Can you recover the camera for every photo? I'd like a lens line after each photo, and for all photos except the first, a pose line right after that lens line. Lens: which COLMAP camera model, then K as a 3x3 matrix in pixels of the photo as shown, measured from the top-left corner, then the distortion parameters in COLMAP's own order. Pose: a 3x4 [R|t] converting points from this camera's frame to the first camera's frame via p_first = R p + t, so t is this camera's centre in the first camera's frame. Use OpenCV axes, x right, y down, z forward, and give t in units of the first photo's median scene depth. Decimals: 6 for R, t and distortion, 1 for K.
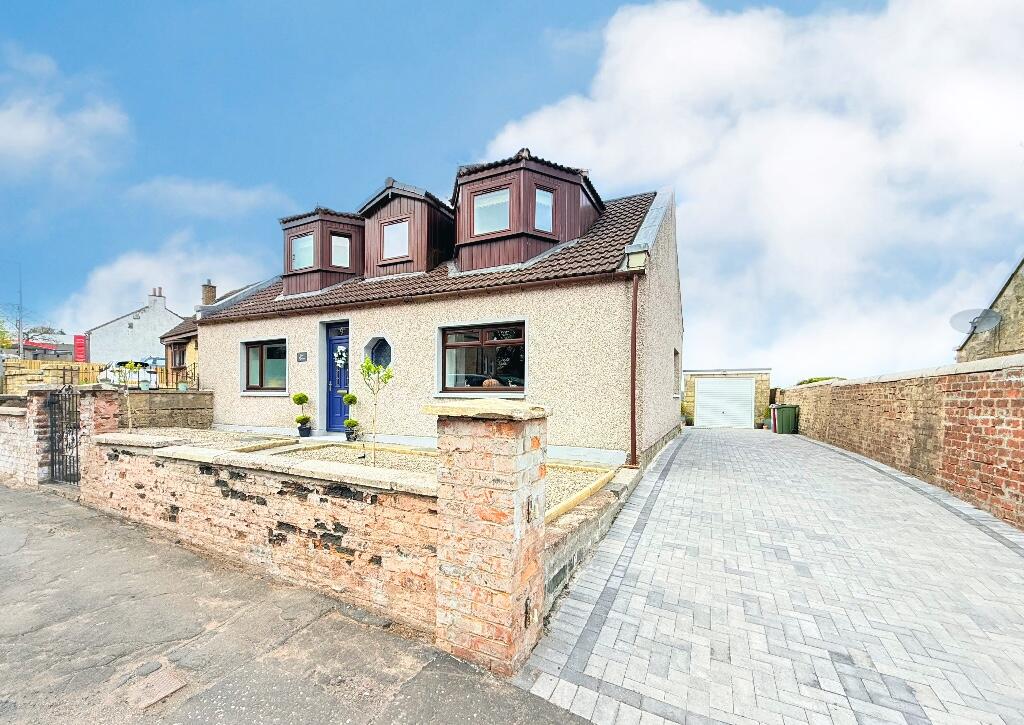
lens RADIAL K [[354.5, 0, 514.3], [0, 354.5, 395.3], [0, 0, 1]] dist [-0.013079, -0.000026]
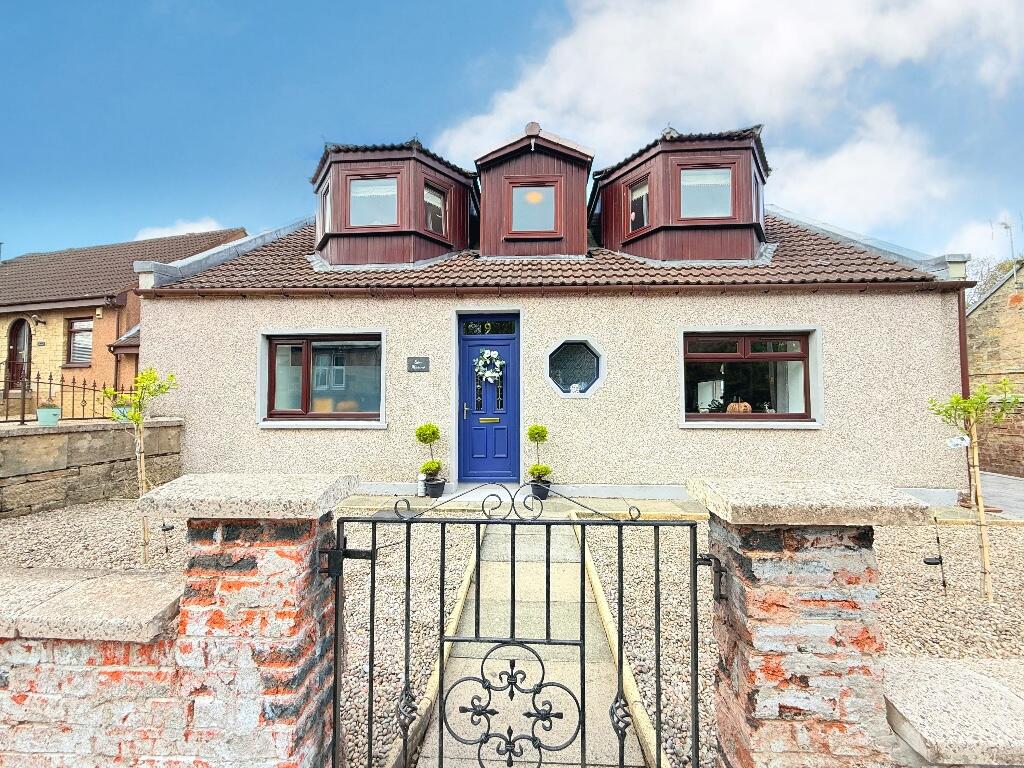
lens RADIAL K [[409.8, 0, 506.8], [0, 409.8, 384.6], [0, 0, 1]] dist [-0.000580, 0.000087]
pose [[0.943648, 0.023372, 0.330124, -0.673992], [0.007110, 0.995841, -0.090828, -0.006994], [-0.330874, 0.088057, 0.939558, 0.274075]]
